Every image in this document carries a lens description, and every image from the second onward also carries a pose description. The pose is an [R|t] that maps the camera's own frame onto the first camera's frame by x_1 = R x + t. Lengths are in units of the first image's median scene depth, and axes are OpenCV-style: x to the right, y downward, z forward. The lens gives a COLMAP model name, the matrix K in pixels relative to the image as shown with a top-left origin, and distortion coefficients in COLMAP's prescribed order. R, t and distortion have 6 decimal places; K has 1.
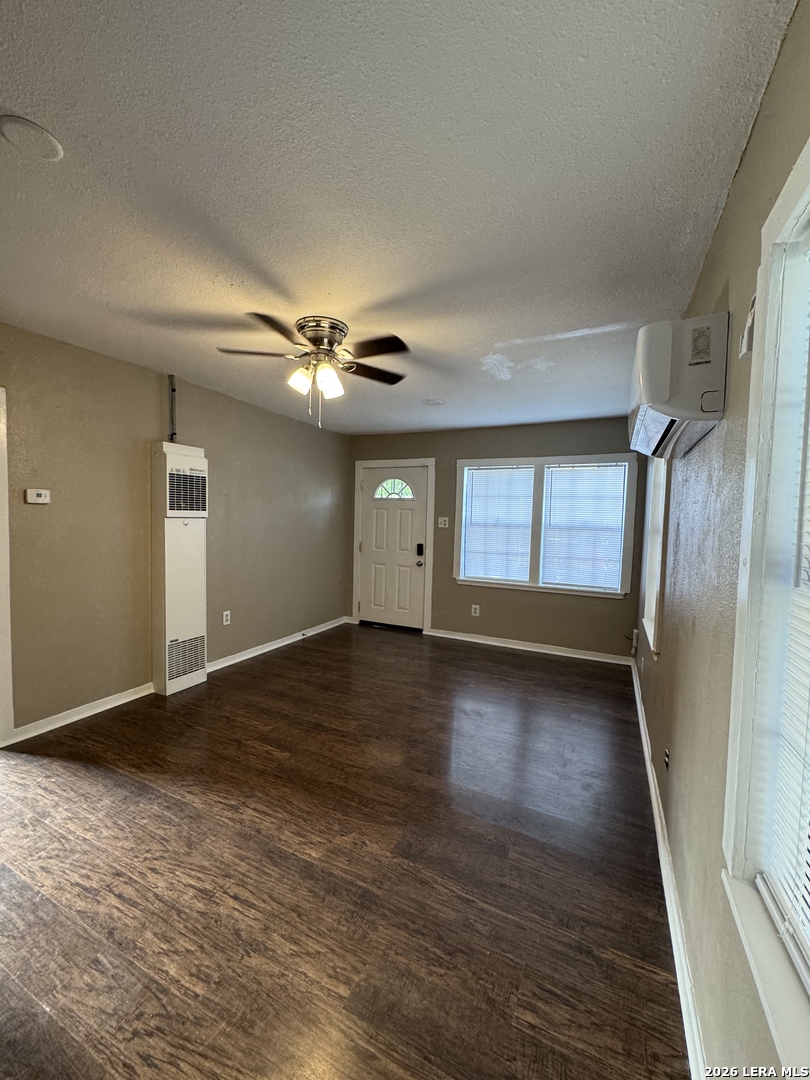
lens RADIAL K [[435.6, 0, 402.4], [0, 435.6, 538.7], [0, 0, 1]] dist [-0.003913, 0.001306]
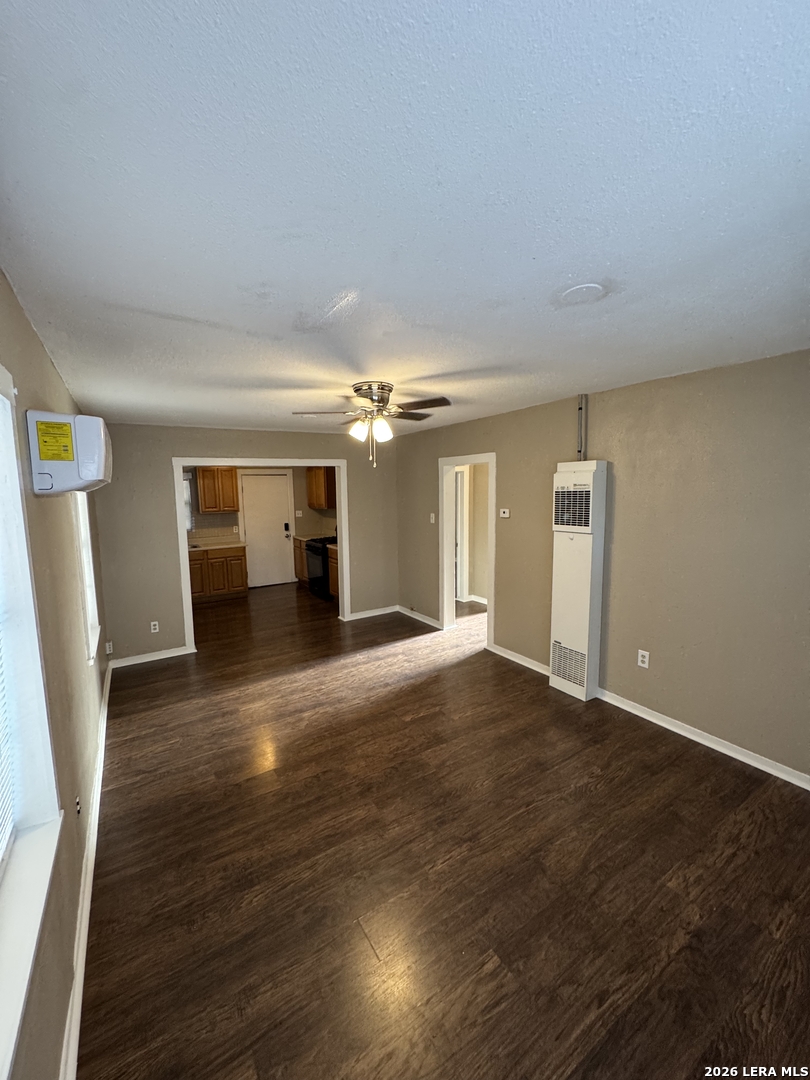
lens RADIAL K [[435.6, 0, 410.0], [0, 435.6, 537.1], [0, 0, 1]] dist [-0.003913, 0.001306]
pose [[-0.522514, 0.069852, -0.849765, 0.870337], [-0.043229, 0.993186, 0.108222, -0.197252], [0.851534, 0.093282, -0.515934, 1.802655]]
